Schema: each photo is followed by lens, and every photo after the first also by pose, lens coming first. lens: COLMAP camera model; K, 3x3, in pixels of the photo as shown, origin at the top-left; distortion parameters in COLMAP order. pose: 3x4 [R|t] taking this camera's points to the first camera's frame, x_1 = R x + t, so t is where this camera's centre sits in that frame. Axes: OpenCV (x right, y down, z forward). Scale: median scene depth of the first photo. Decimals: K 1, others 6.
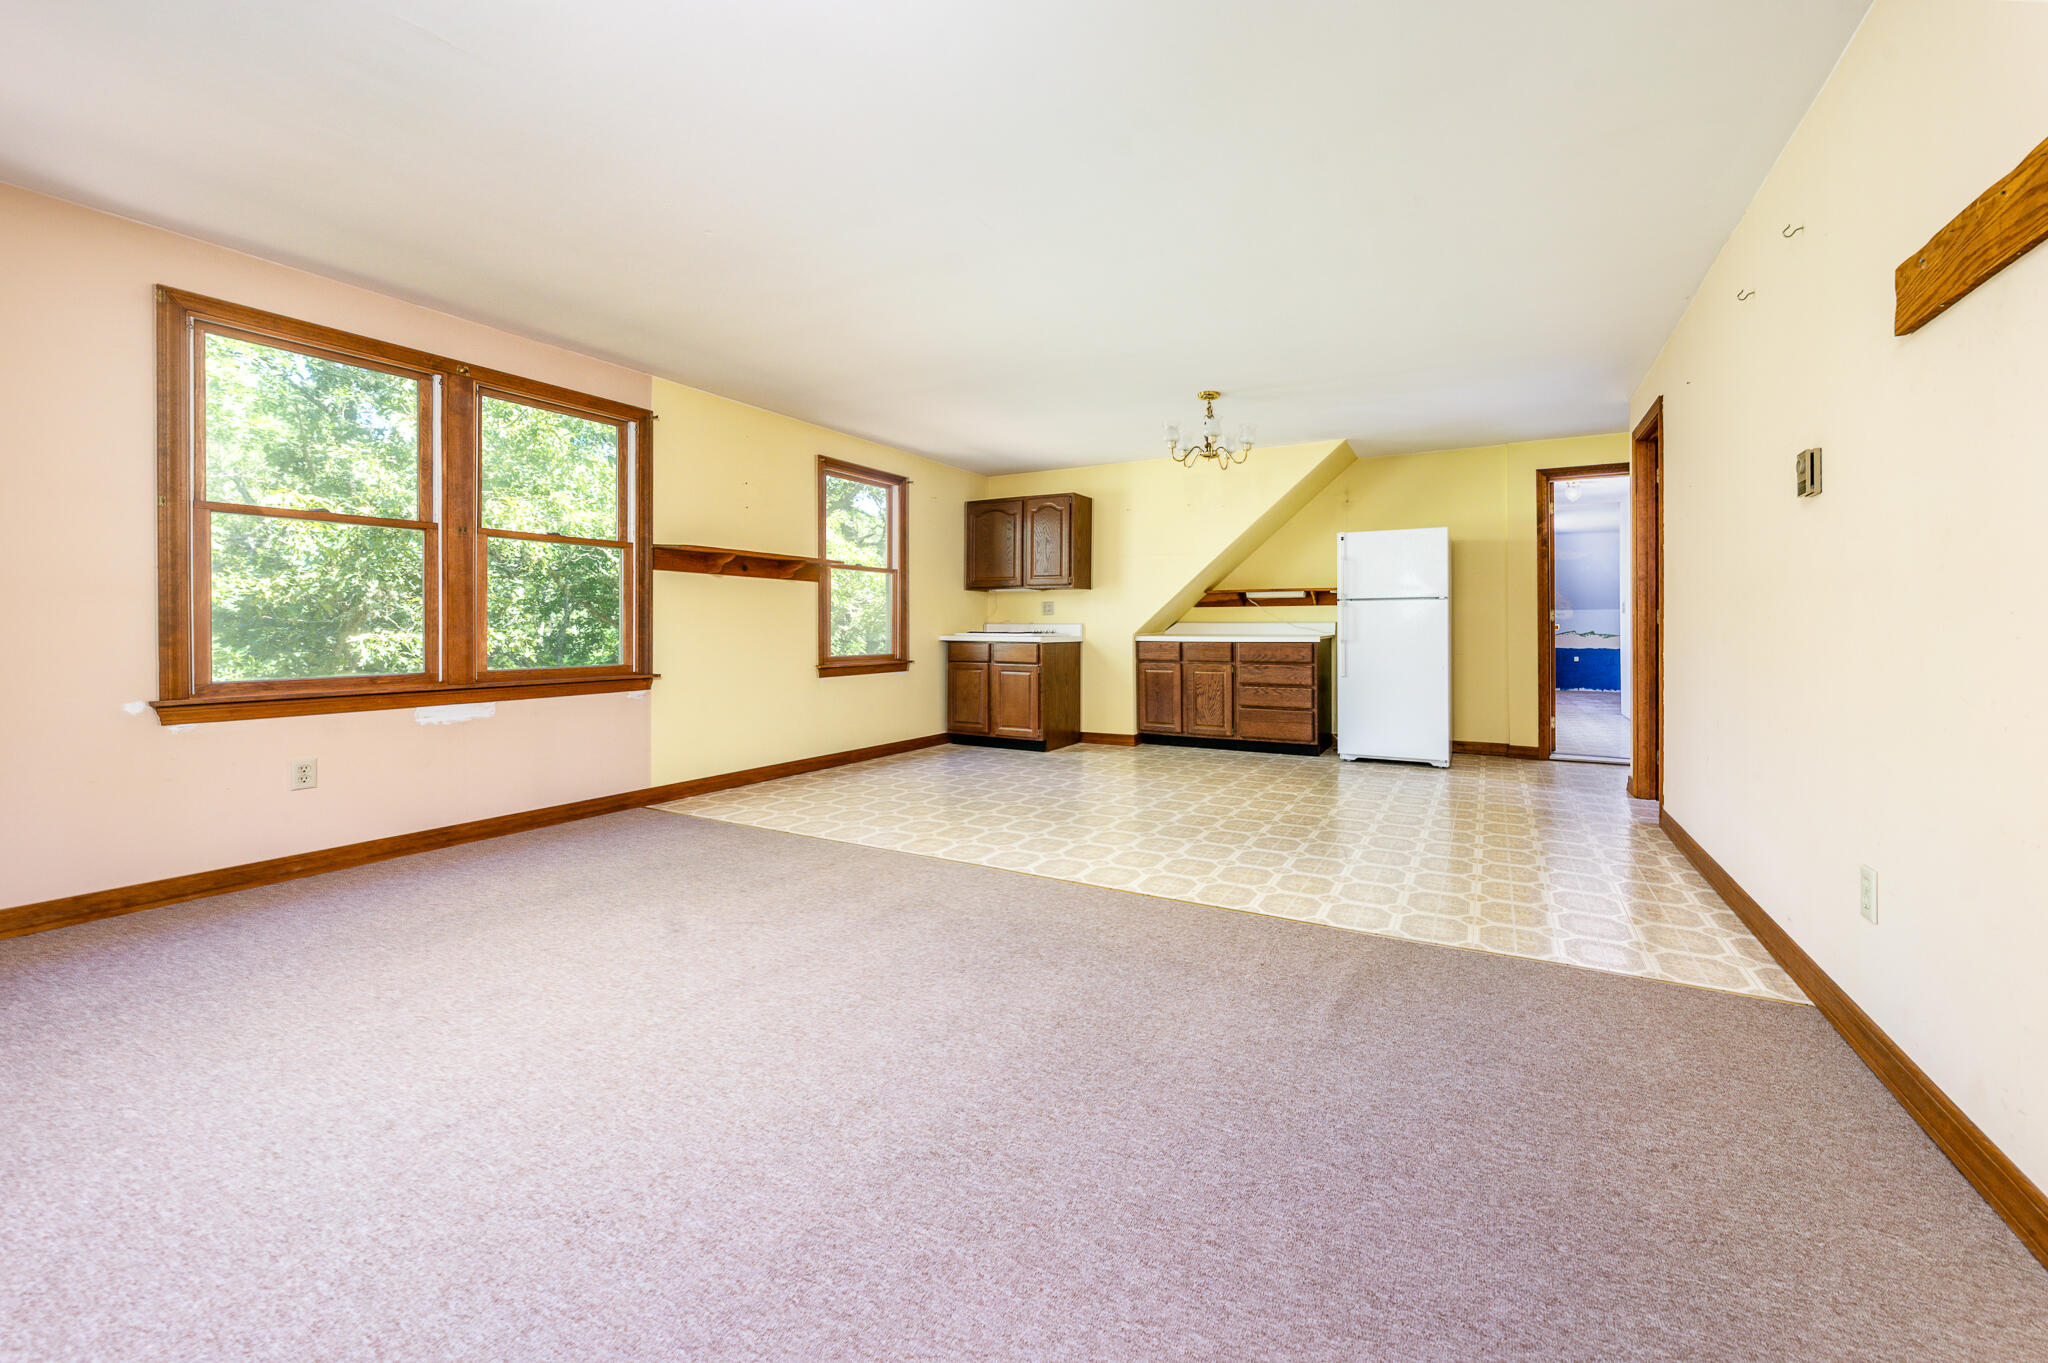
lens RADIAL K [[759.8, 0, 1077.8], [0, 759.8, 629.5], [0, 0, 1]] dist [-0.000182, -0.000004]
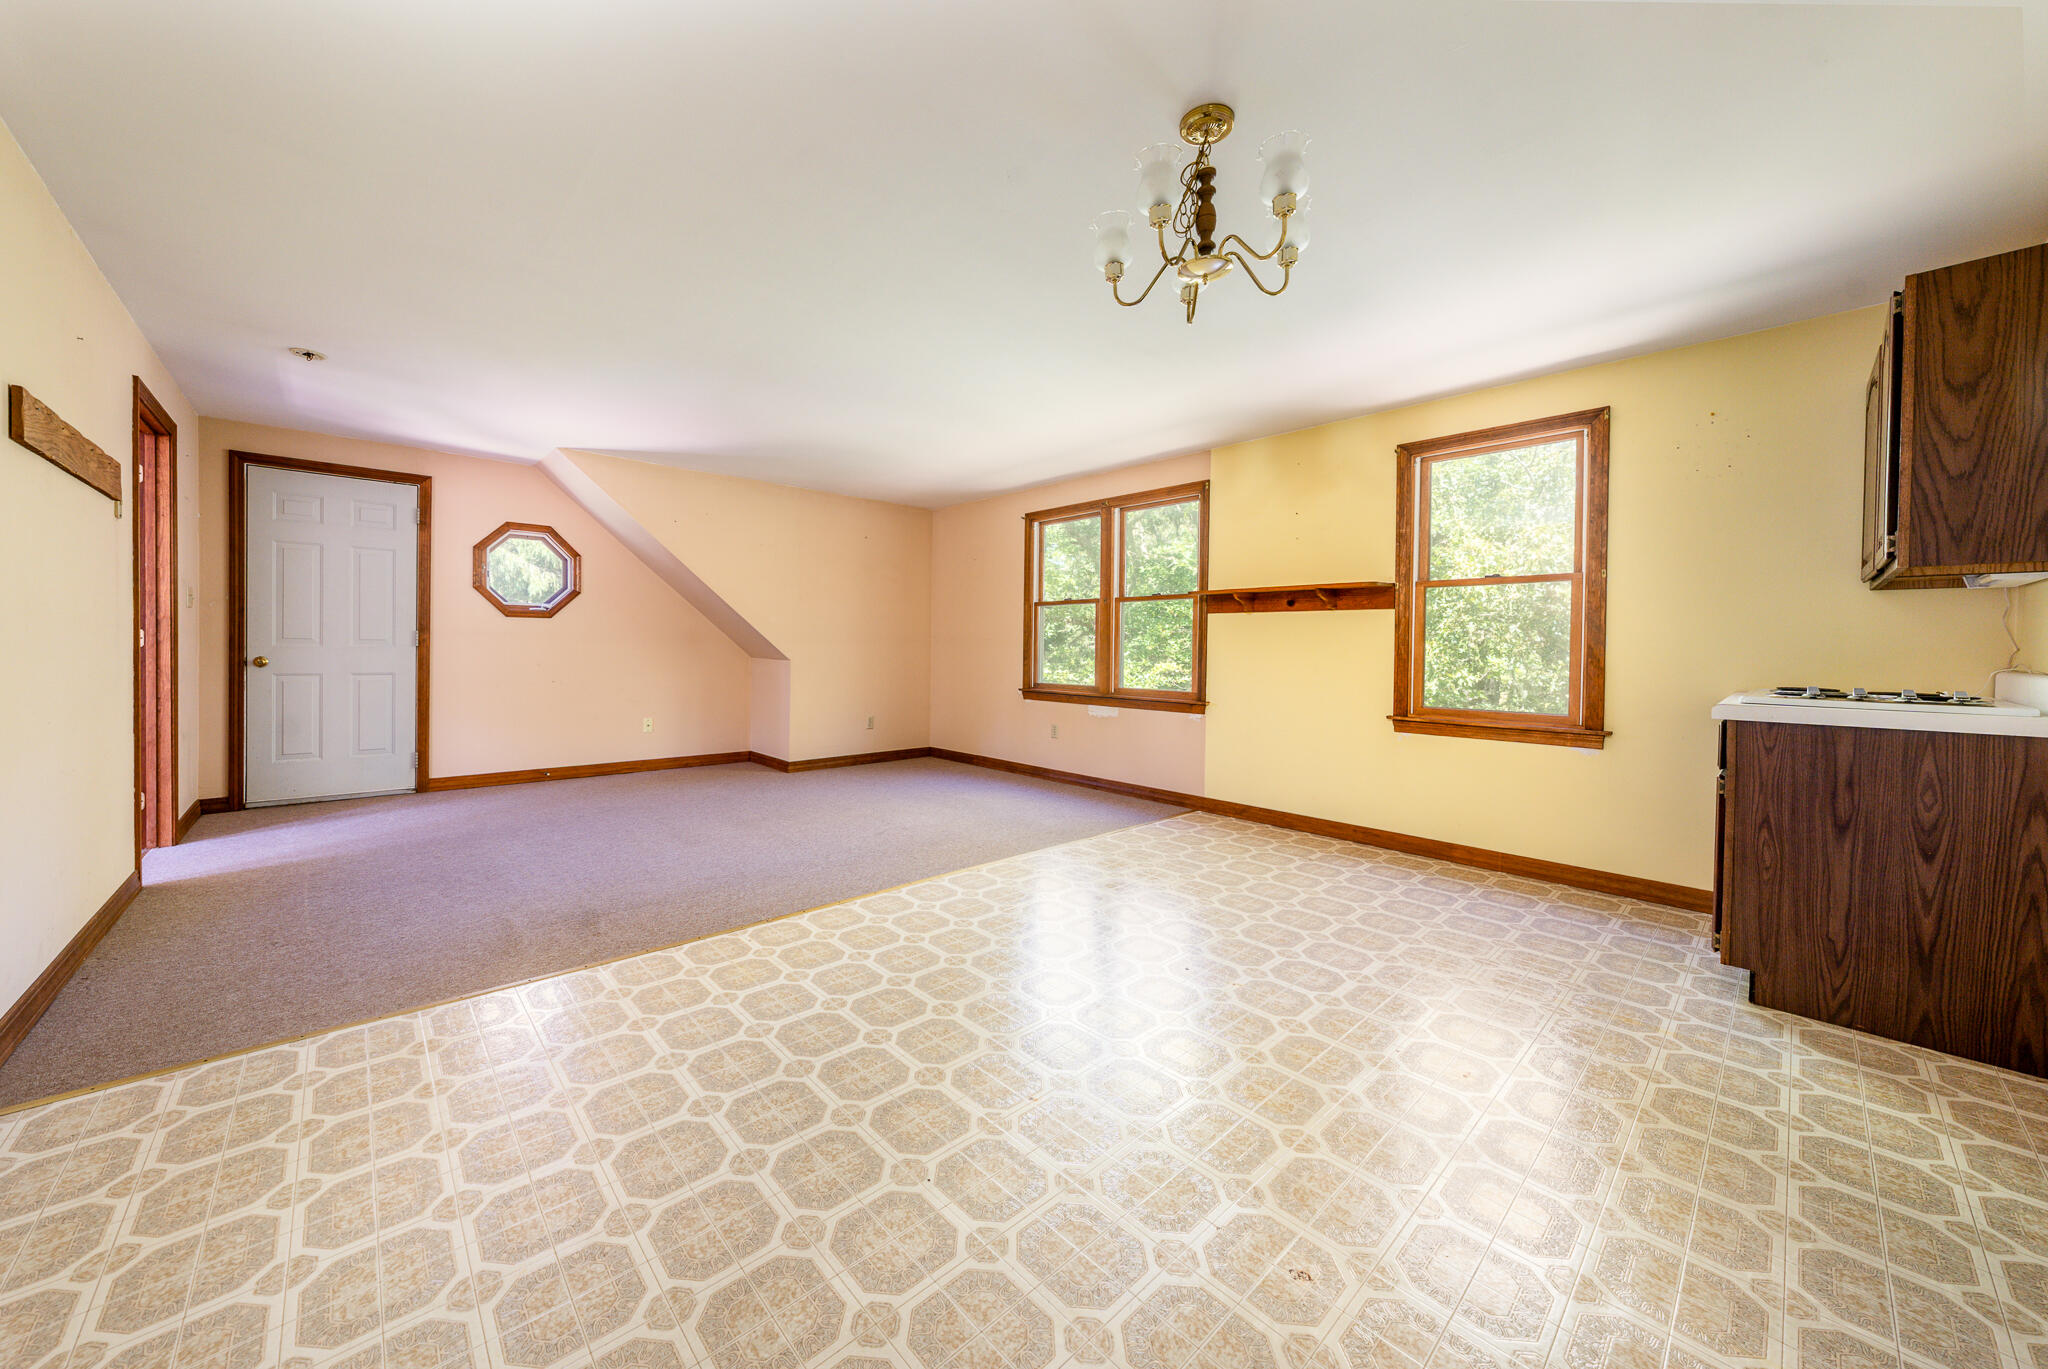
lens RADIAL K [[720.1, 0, 1004.6], [0, 720.1, 676.9], [0, 0, 1]] dist [-0.001081, -0.000109]
pose [[-0.320173, 0.035150, -0.946707, 0.428799], [-0.012253, 0.999074, 0.041239, -0.015976], [0.947280, 0.024804, -0.319446, 0.753075]]
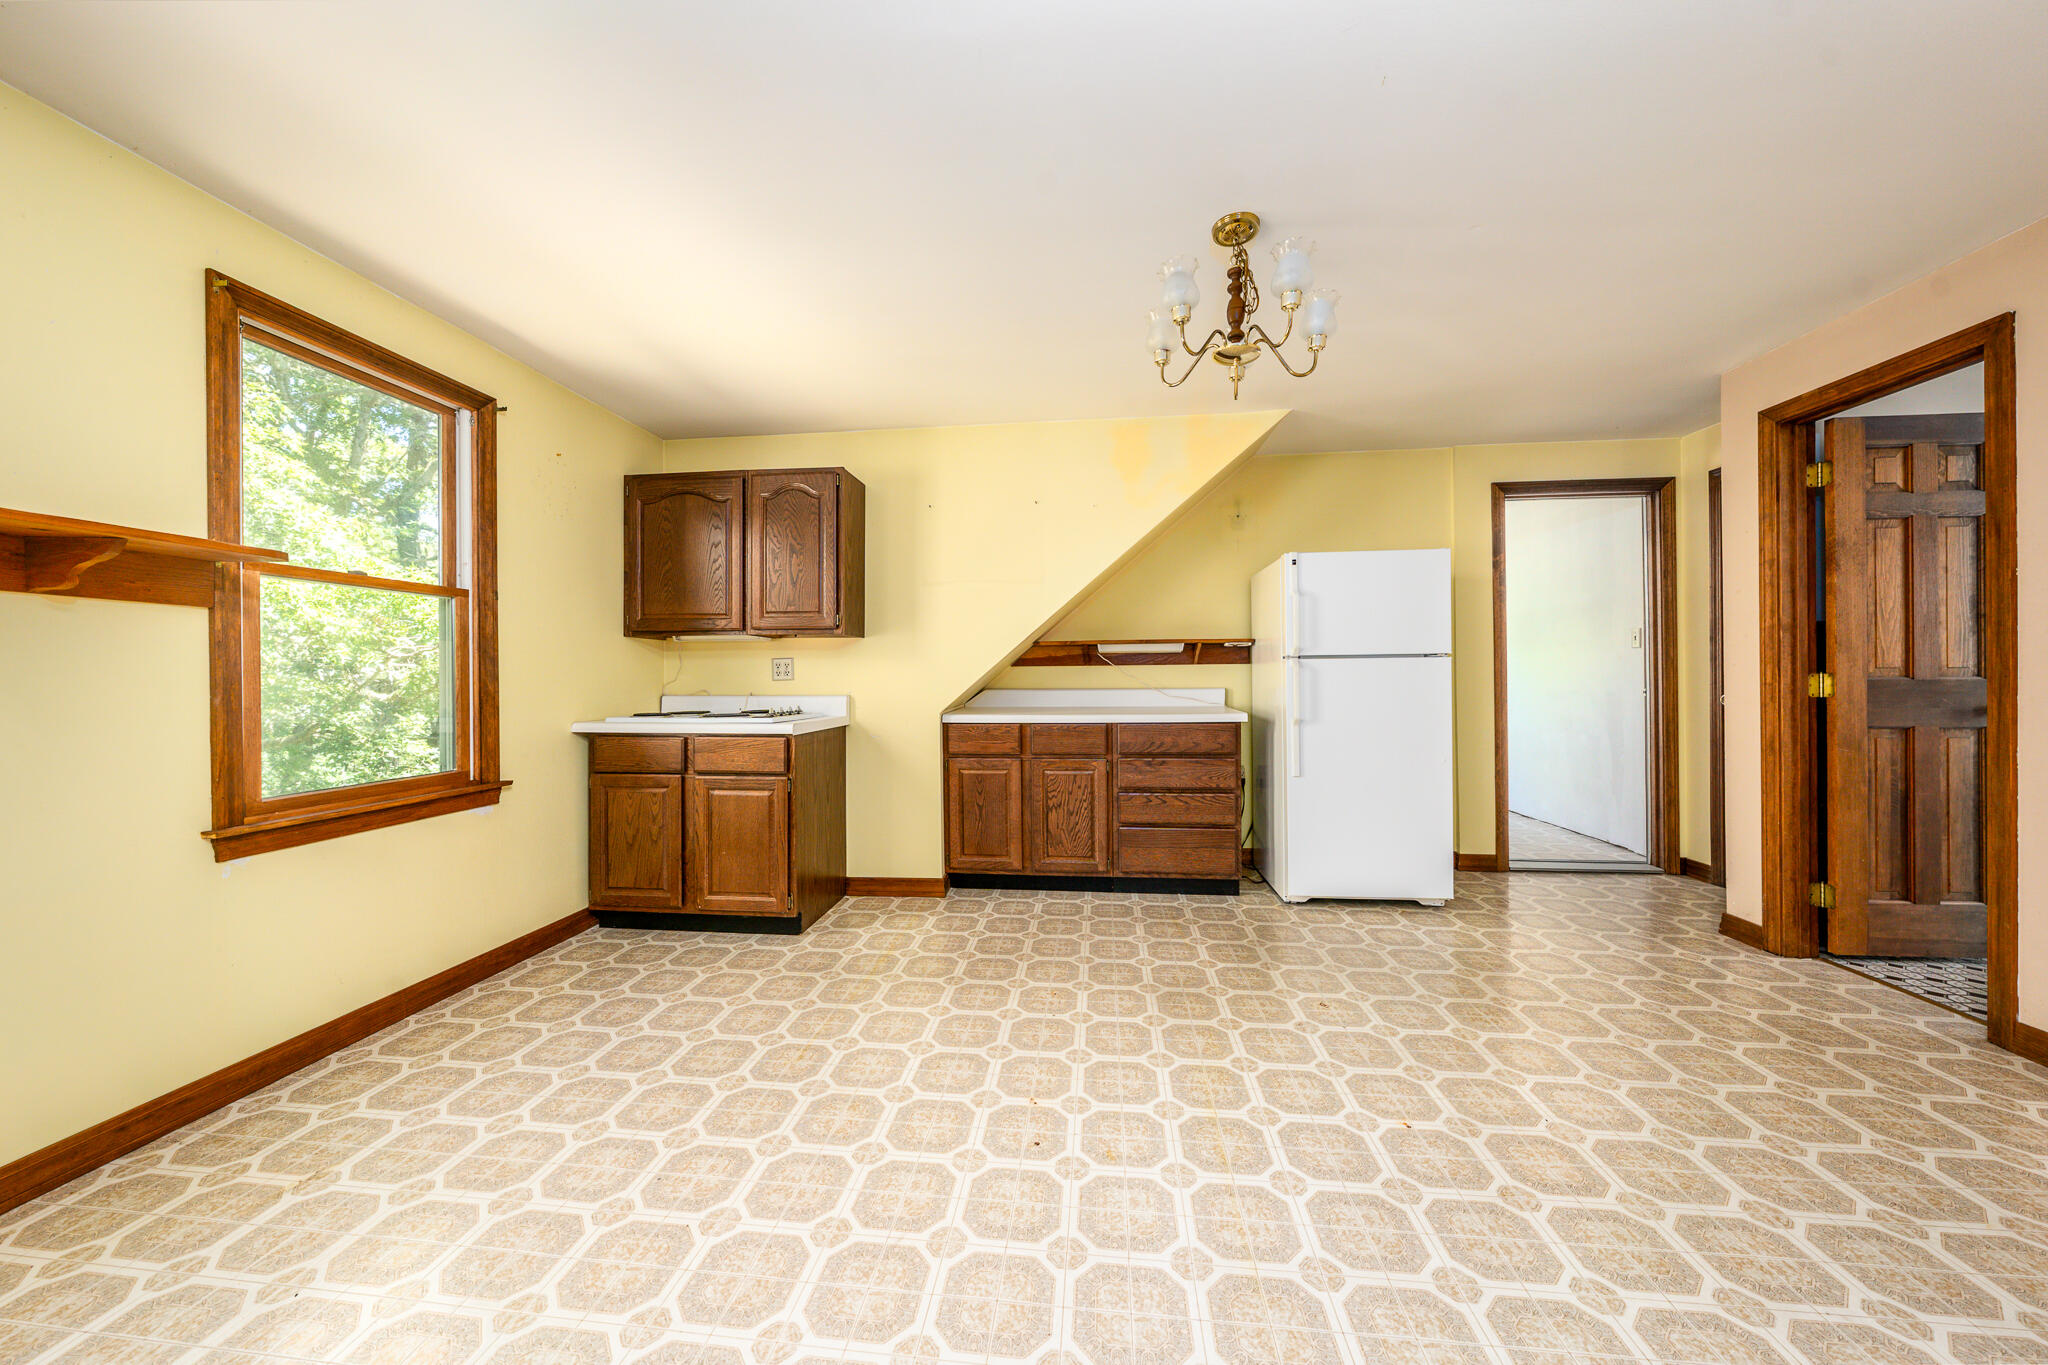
lens RADIAL K [[720.1, 0, 1004.6], [0, 720.1, 674.9], [0, 0, 1]] dist [-0.001081, -0.000109]
pose [[0.931721, -0.006974, 0.363107, -0.091334], [0.009014, 0.999952, -0.003922, -0.021496], [-0.363062, 0.006927, 0.931739, 0.464881]]
